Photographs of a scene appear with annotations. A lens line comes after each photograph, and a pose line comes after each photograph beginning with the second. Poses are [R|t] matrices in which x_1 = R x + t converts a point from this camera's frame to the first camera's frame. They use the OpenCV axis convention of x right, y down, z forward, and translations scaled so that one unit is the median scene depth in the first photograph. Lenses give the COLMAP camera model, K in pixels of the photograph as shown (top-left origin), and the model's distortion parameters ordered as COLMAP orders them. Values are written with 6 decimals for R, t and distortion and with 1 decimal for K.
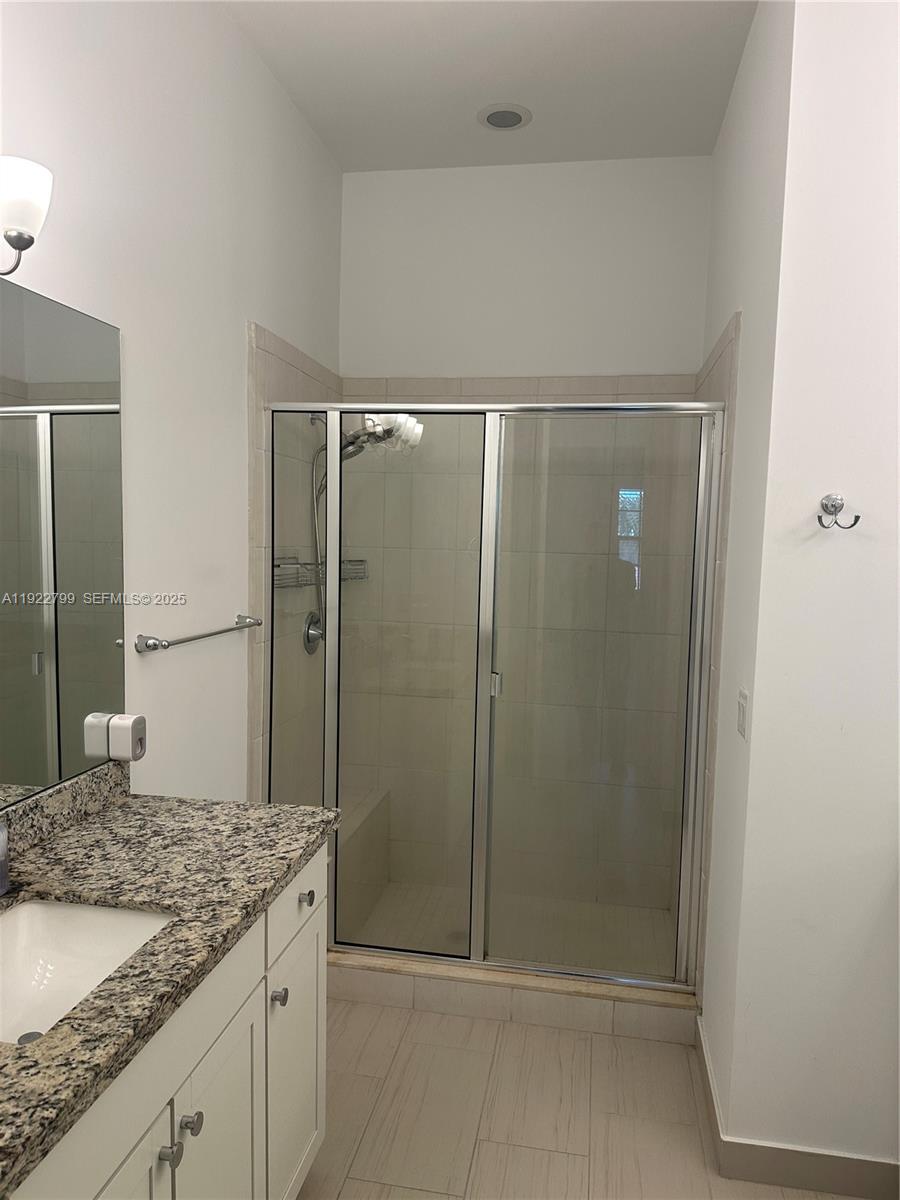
lens RADIAL K [[836.1, 0, 450.0], [0, 836.1, 600.0], [0, 0, 1]] dist [-0.006185, -0.004779]
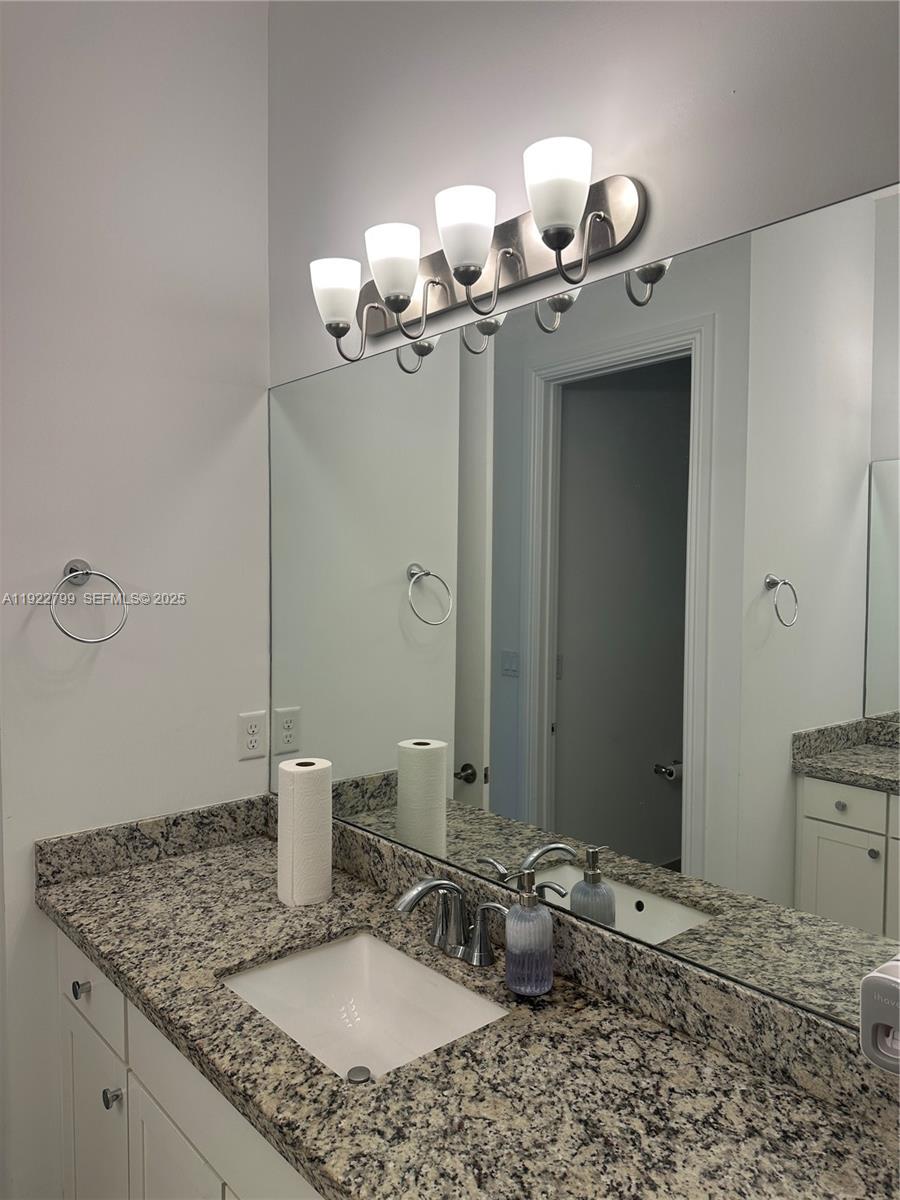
lens RADIAL K [[836.1, 0, 450.0], [0, 836.1, 600.0], [0, 0, 1]] dist [-0.006185, -0.004779]
pose [[-0.620864, -0.001858, -0.783916, 0.179670], [-0.082803, 0.994558, 0.063223, -0.098786], [0.779533, 0.104163, -0.617640, 1.261996]]
